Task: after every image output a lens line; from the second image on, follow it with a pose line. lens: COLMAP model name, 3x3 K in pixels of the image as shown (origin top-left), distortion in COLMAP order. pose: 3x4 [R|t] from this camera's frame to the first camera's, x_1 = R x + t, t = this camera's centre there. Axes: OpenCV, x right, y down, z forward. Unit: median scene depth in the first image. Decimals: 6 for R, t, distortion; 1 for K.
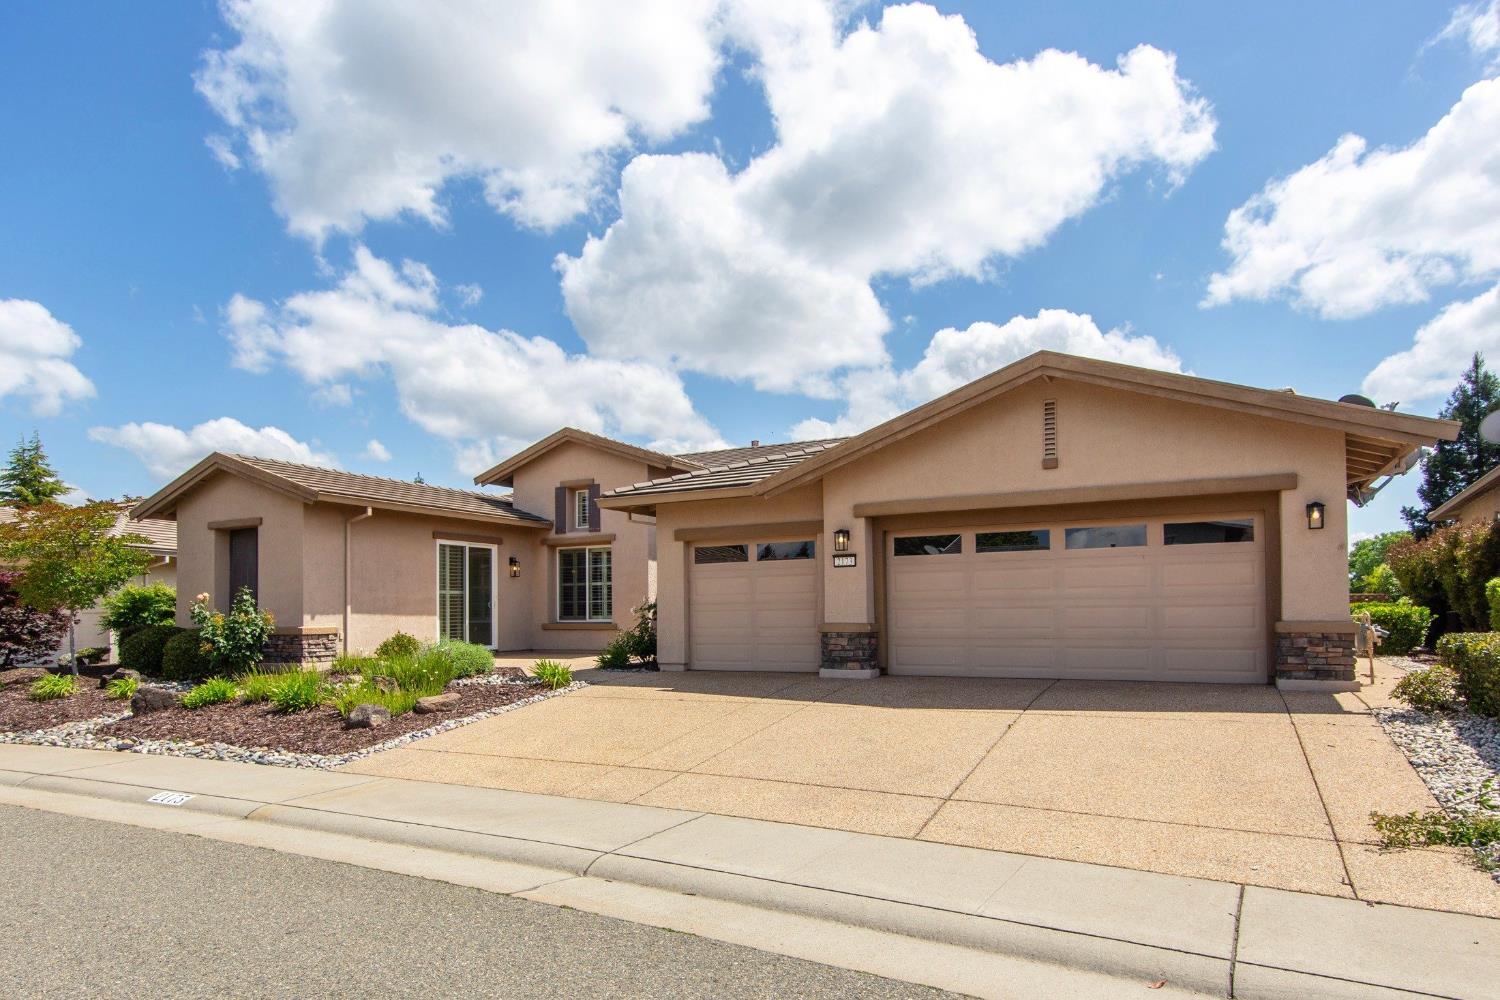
lens RADIAL K [[863.8, 0, 748.9], [0, 863.8, 591.7], [0, 0, 1]] dist [0.053423, -0.029348]
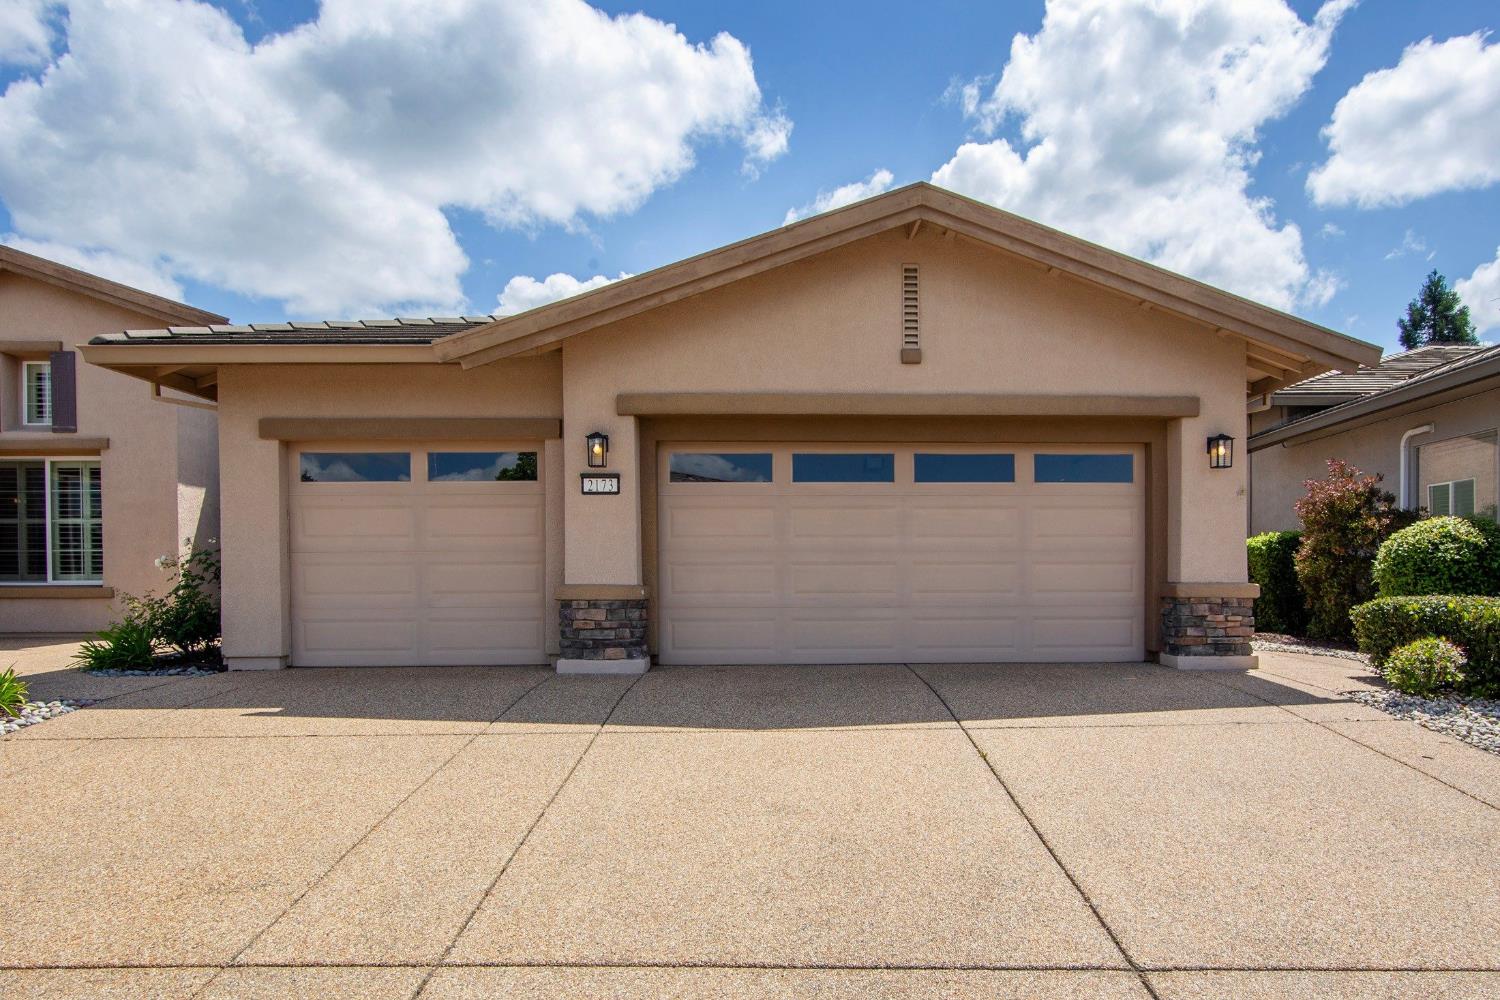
lens RADIAL K [[863.8, 0, 748.9], [0, 863.8, 591.7], [0, 0, 1]] dist [0.053423, -0.029348]
pose [[0.878289, 0.001962, 0.478126, -0.080016], [-0.018630, 0.999373, 0.030121, 0.017768], [-0.477767, -0.035362, 0.877775, 0.350572]]
